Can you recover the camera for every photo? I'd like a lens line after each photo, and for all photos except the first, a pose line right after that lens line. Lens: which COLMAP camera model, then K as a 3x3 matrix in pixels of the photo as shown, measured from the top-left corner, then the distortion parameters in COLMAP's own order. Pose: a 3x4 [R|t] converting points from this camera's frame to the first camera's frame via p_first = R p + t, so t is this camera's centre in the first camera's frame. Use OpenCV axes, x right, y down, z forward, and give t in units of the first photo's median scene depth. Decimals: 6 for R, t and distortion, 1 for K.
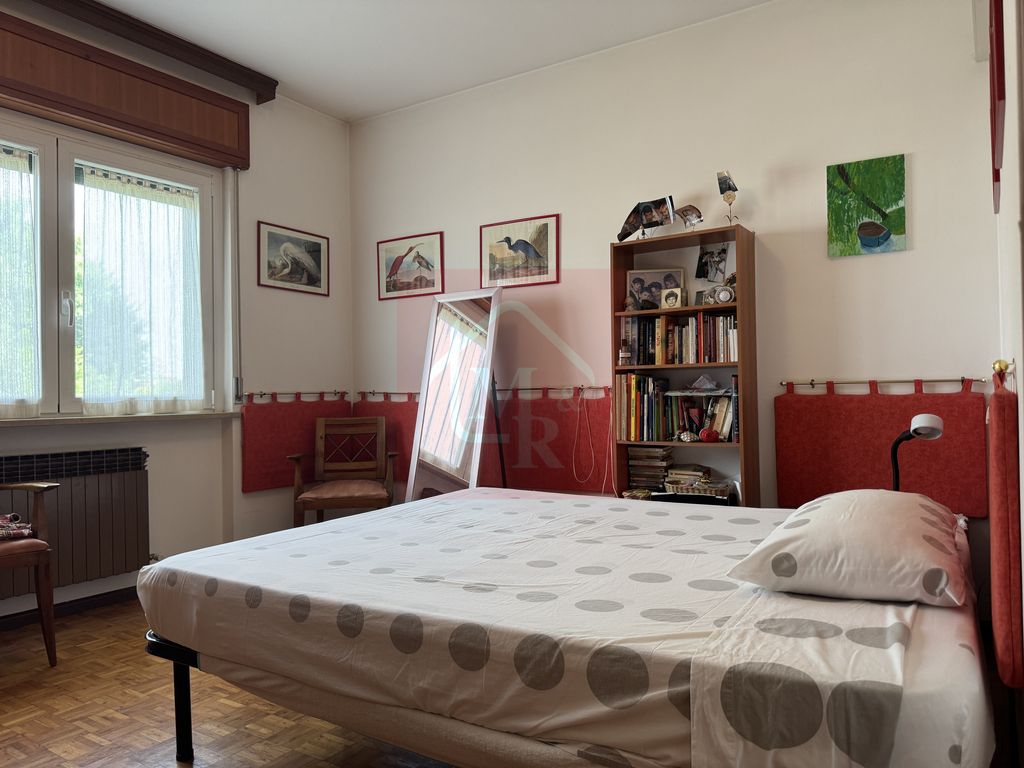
lens RADIAL K [[719.3, 0, 512.0], [0, 719.3, 384.0], [0, 0, 1]] dist [0.122316, -0.196624]
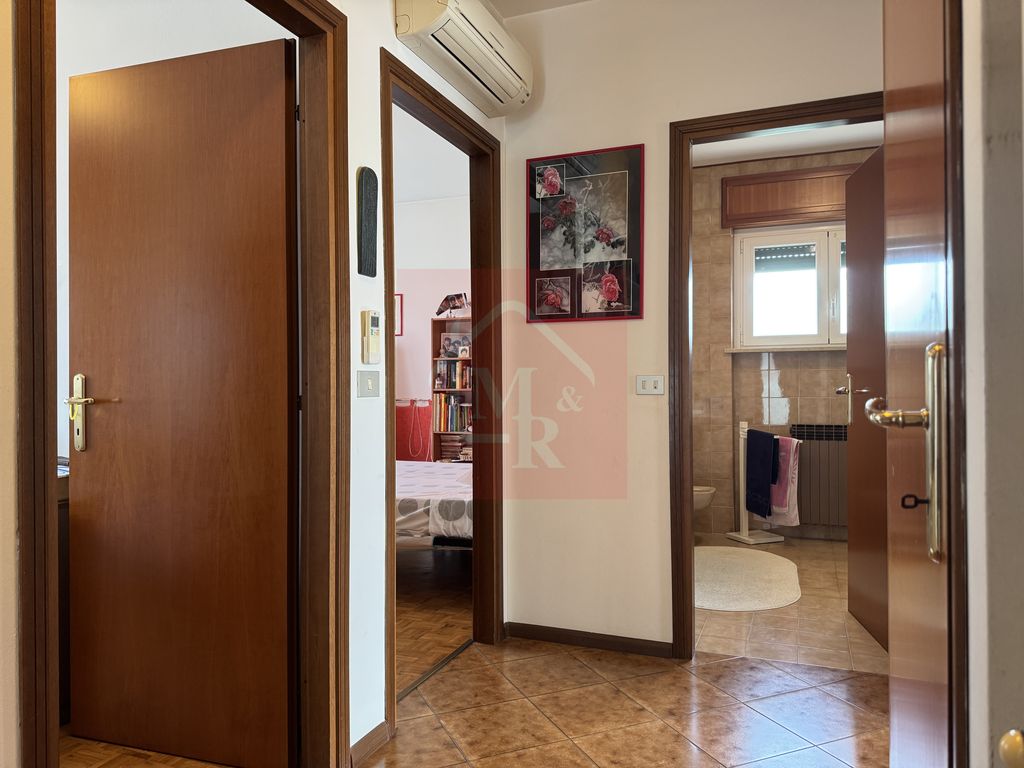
lens RADIAL K [[719.3, 0, 512.0], [0, 719.3, 384.0], [0, 0, 1]] dist [0.122316, -0.196624]
pose [[0.981168, 0.006937, 0.193031, -0.007103], [-0.009146, 0.999902, 0.010555, -0.056703], [-0.192939, -0.012122, 0.981136, -0.751939]]
